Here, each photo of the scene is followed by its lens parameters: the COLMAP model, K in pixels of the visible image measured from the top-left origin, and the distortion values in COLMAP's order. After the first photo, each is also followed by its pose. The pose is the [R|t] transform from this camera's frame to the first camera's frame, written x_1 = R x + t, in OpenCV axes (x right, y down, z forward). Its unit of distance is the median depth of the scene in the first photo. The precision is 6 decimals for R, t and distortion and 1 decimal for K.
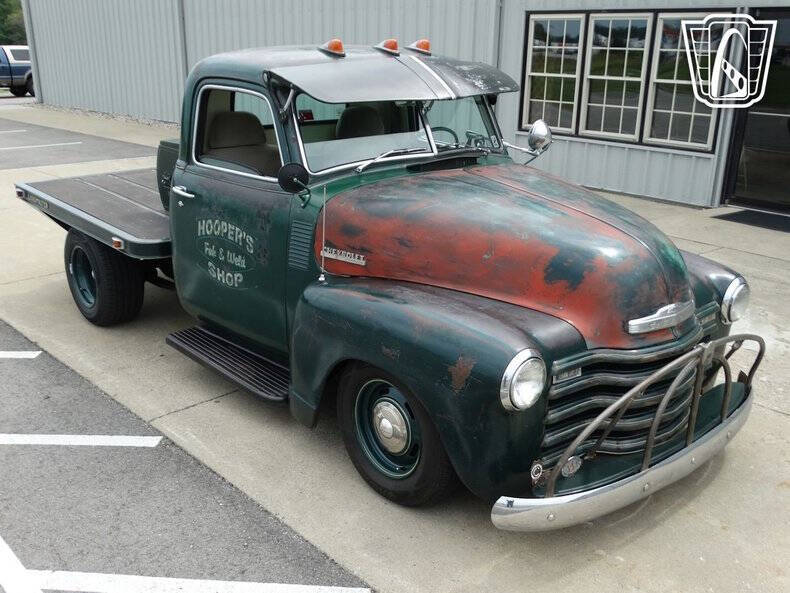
lens RADIAL K [[840.7, 0, 393.5], [0, 840.7, 320.5], [0, 0, 1]] dist [-0.006983, 0.017162]
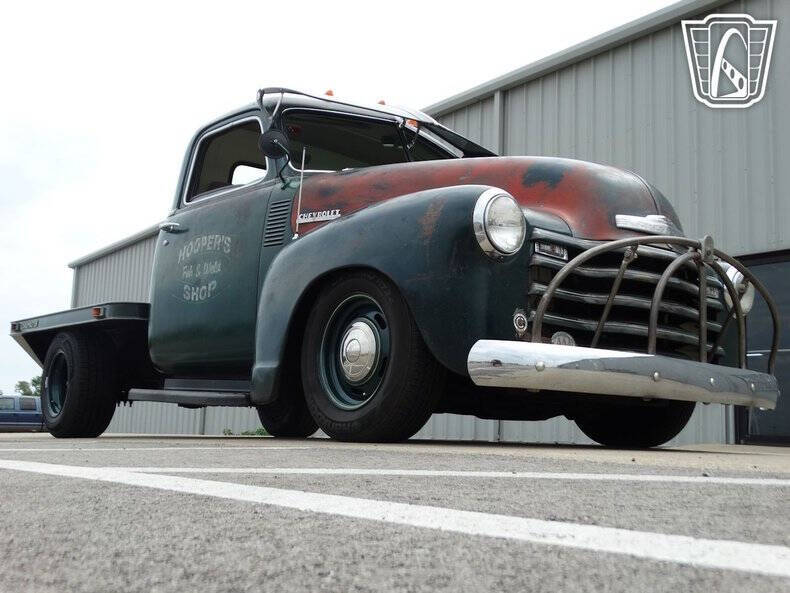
lens RADIAL K [[840.7, 0, 393.5], [0, 840.7, 320.5], [0, 0, 1]] dist [-0.006983, 0.017162]
pose [[0.999587, 0.014655, -0.024722, 0.047208], [-0.024342, 0.889004, -0.457253, 0.428352], [0.015277, 0.457666, 0.888993, 0.176546]]
